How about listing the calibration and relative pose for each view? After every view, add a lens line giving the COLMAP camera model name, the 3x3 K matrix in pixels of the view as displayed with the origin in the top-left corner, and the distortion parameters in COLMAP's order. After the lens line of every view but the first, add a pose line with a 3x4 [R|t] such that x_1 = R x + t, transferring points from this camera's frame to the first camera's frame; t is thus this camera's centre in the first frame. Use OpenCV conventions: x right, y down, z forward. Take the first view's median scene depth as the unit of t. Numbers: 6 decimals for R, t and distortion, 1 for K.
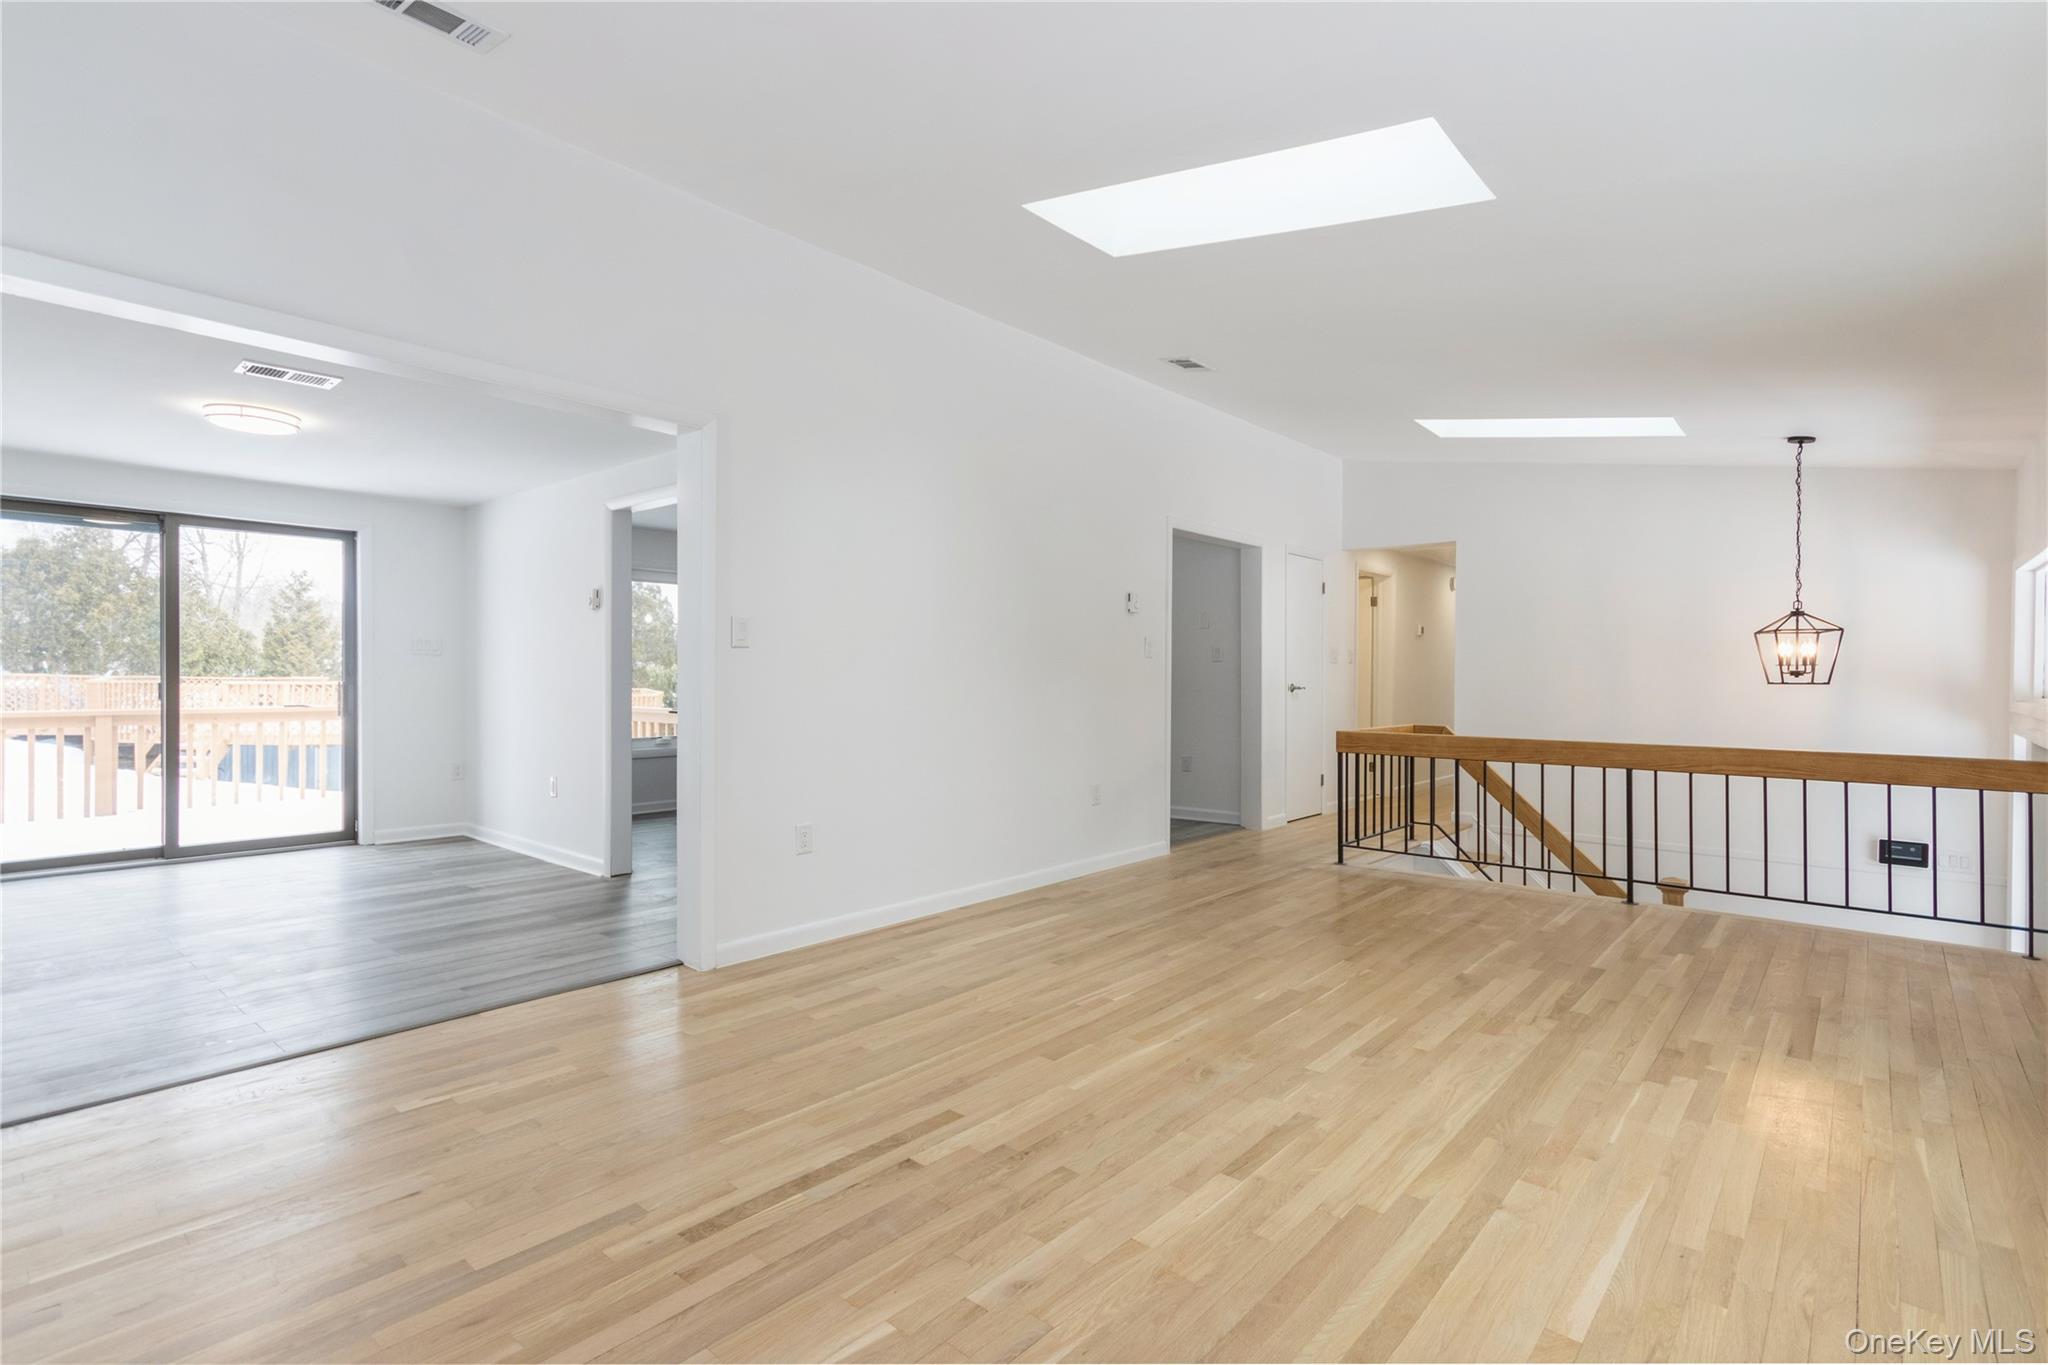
lens RADIAL K [[973.0, 0, 1037.1], [0, 973.0, 679.4], [0, 0, 1]] dist [0.005729, -0.000196]
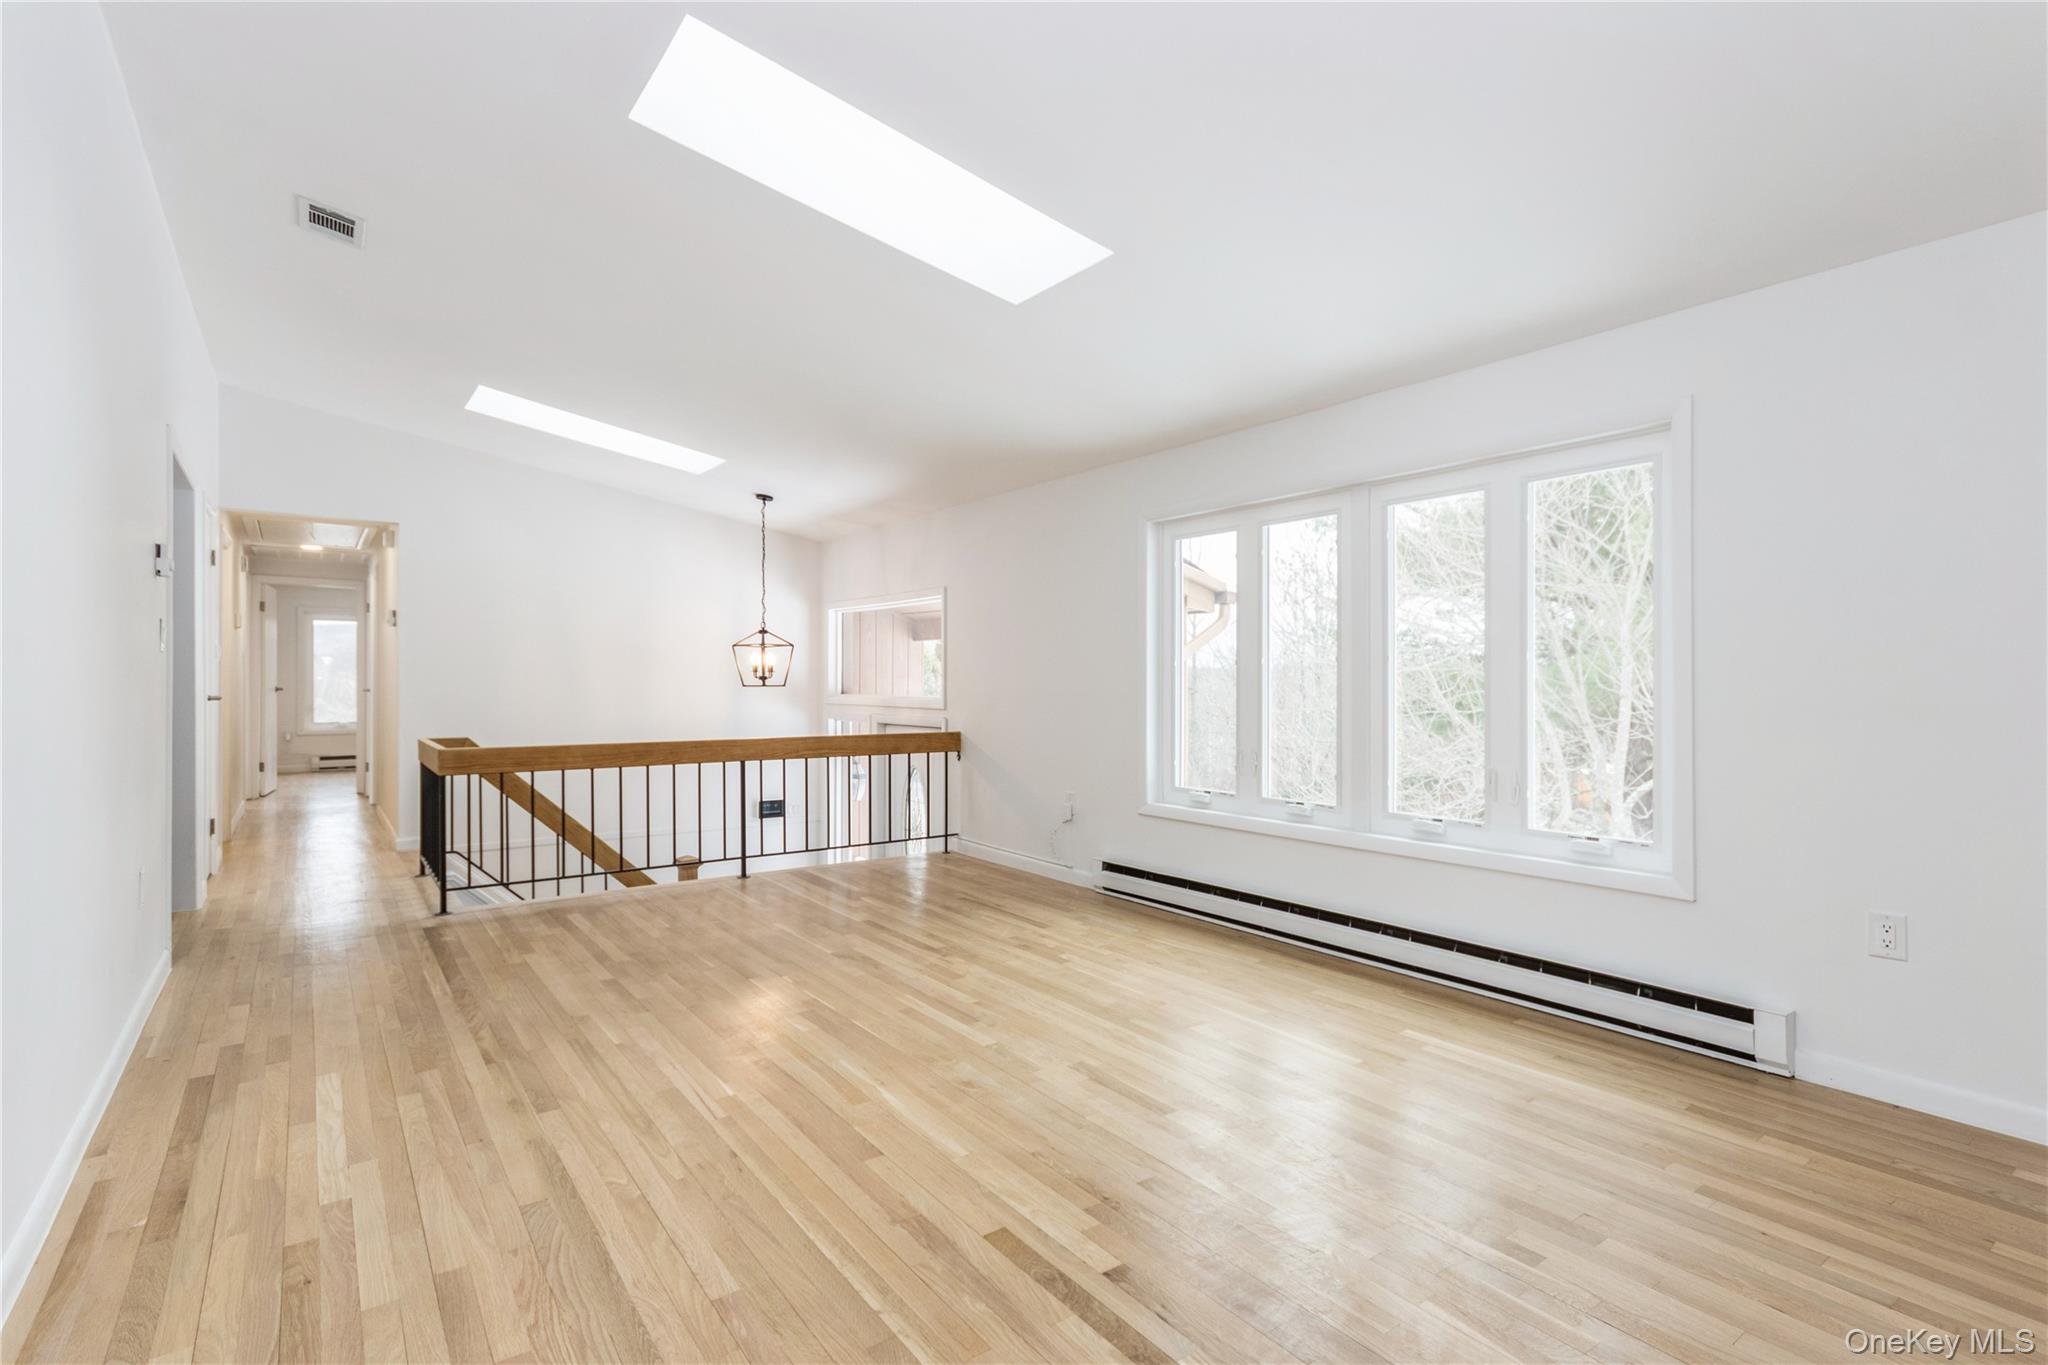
lens RADIAL K [[953.8, 0, 1067.3], [0, 953.8, 672.4], [0, 0, 1]] dist [0.008020, 0.000092]
pose [[0.220657, 0.006347, 0.975331, -0.581202], [0.003537, 0.999967, -0.007307, -0.004451], [-0.975345, 0.005062, 0.220628, 0.533363]]
